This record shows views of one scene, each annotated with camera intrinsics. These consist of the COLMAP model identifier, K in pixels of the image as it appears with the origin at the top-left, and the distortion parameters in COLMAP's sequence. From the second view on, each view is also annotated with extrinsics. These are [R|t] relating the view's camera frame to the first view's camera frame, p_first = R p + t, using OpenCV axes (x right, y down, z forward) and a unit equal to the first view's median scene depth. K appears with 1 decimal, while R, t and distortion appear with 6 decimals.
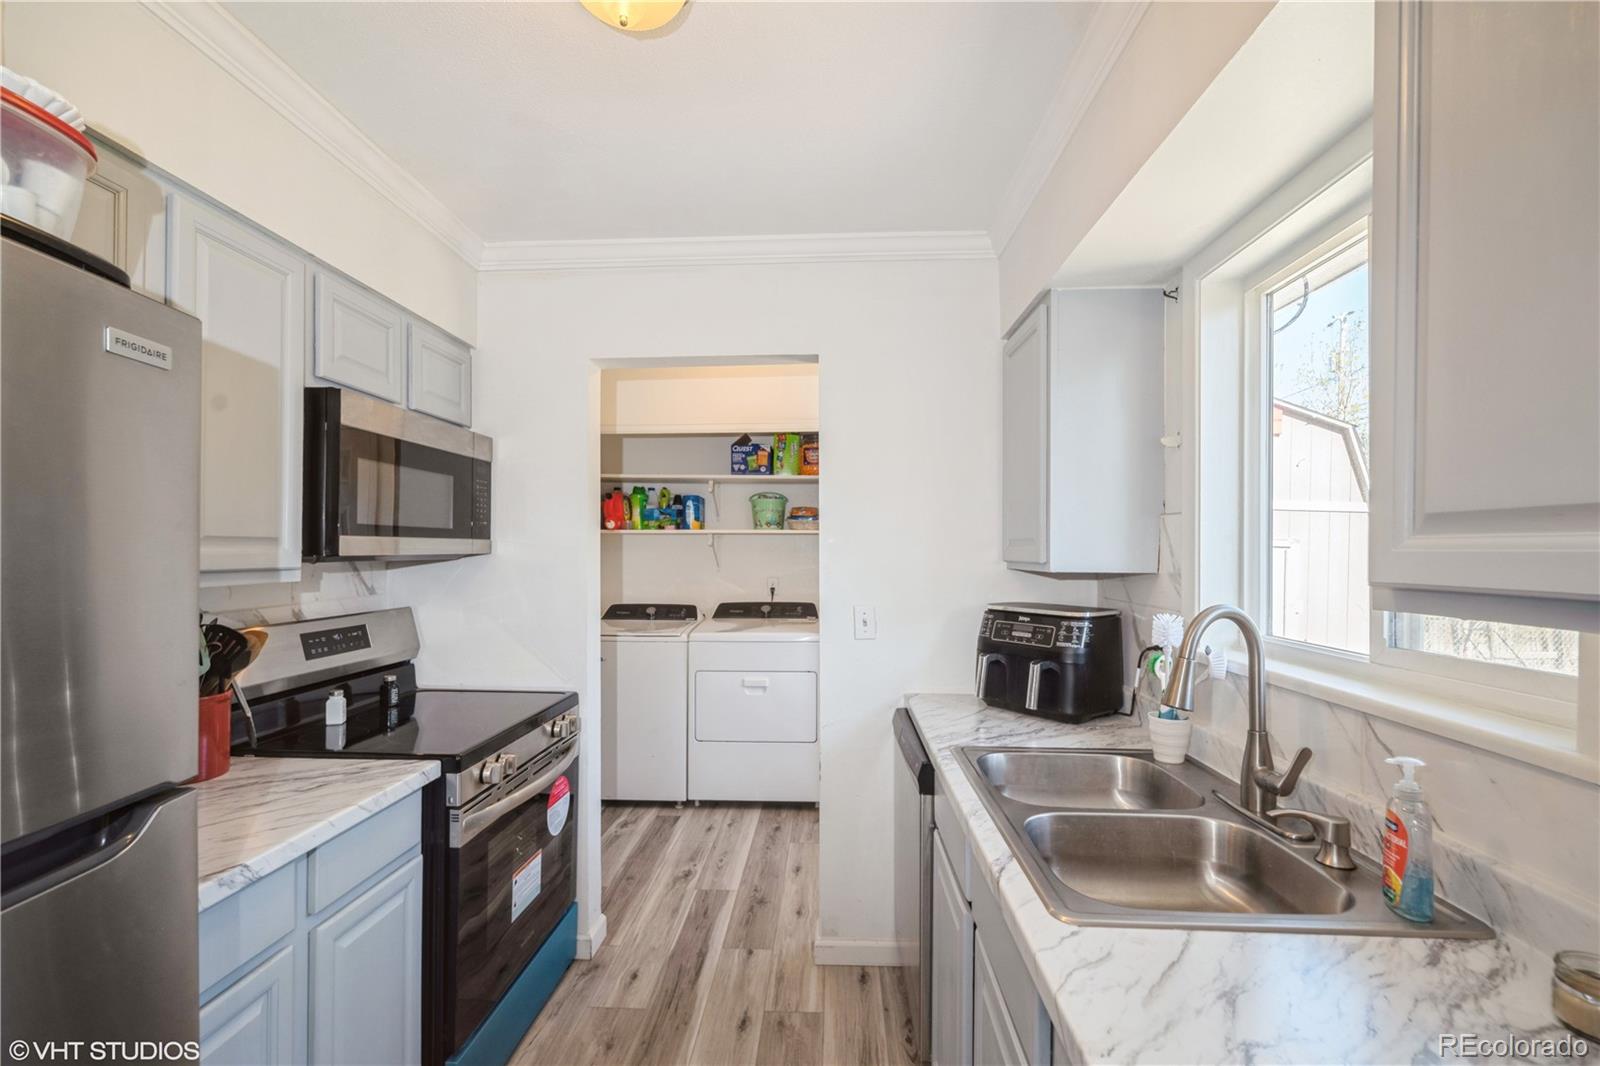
lens RADIAL K [[692.4, 0, 803.8], [0, 692.4, 544.0], [0, 0, 1]] dist [-0.003922, -0.000773]
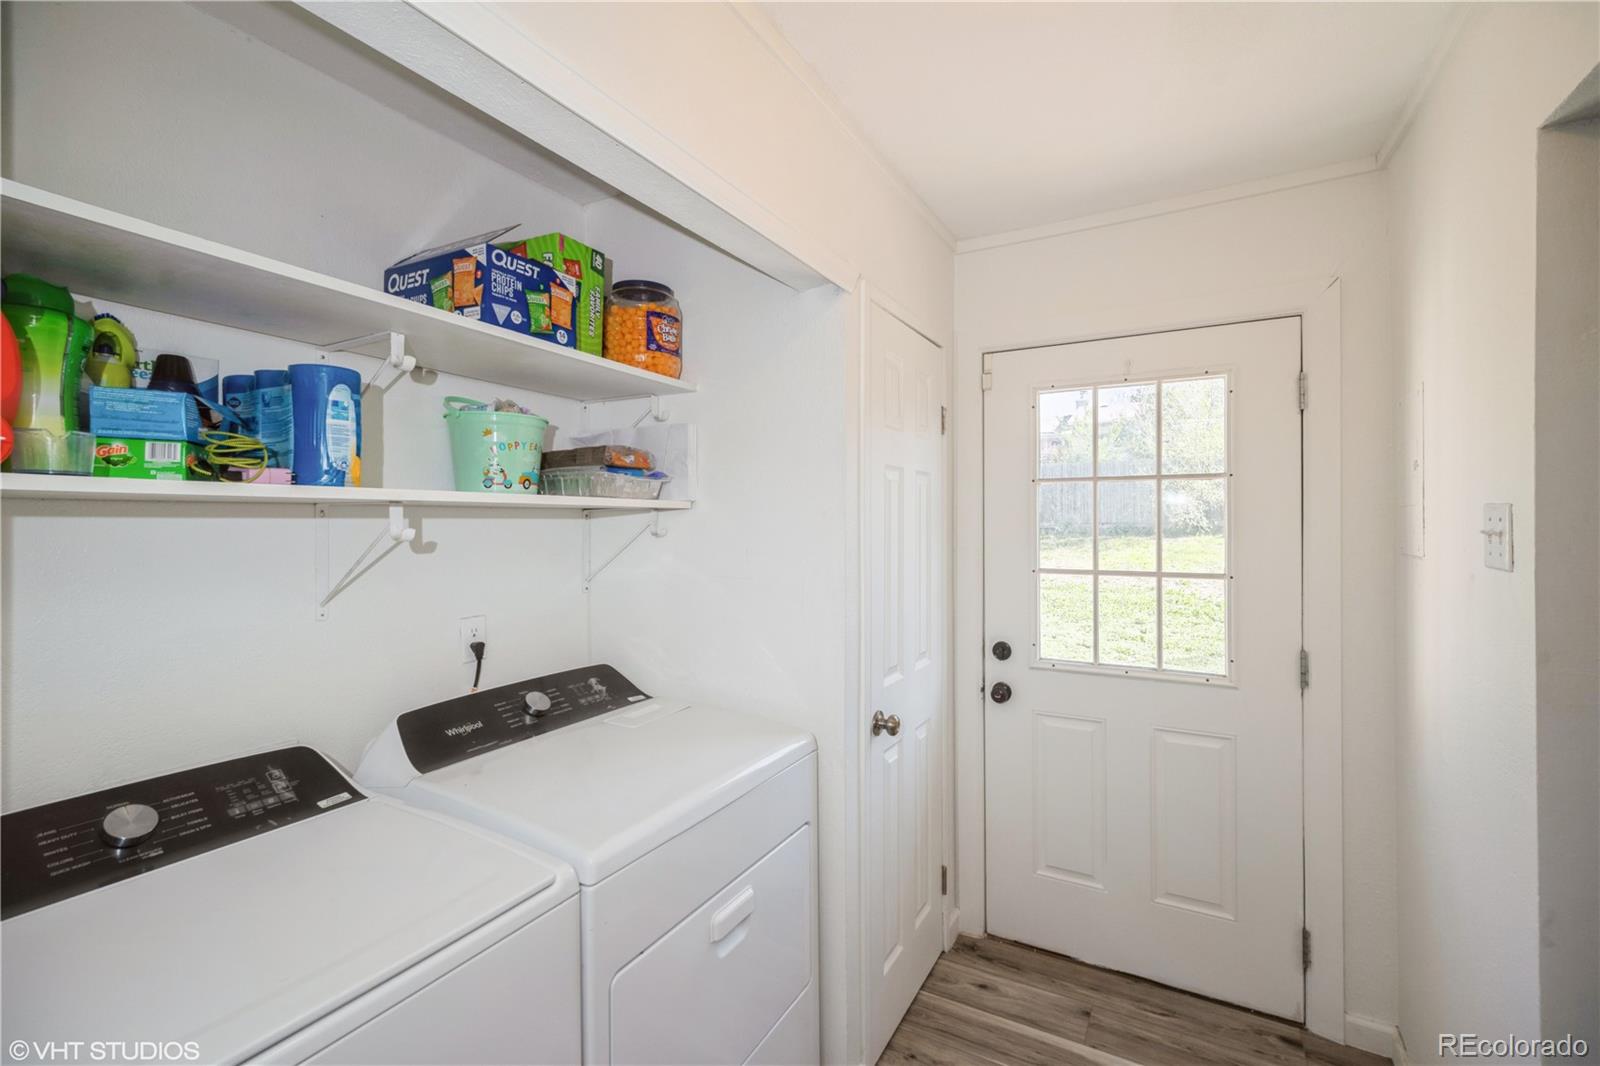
lens RADIAL K [[692.4, 0, 801.6], [0, 692.4, 519.7], [0, 0, 1]] dist [-0.003922, -0.000773]
pose [[0.450595, 0.000194, 0.892728, -0.337467], [-0.000092, 1.000000, -0.000171, -0.007361], [-0.892728, -0.000006, 0.450595, 0.710116]]
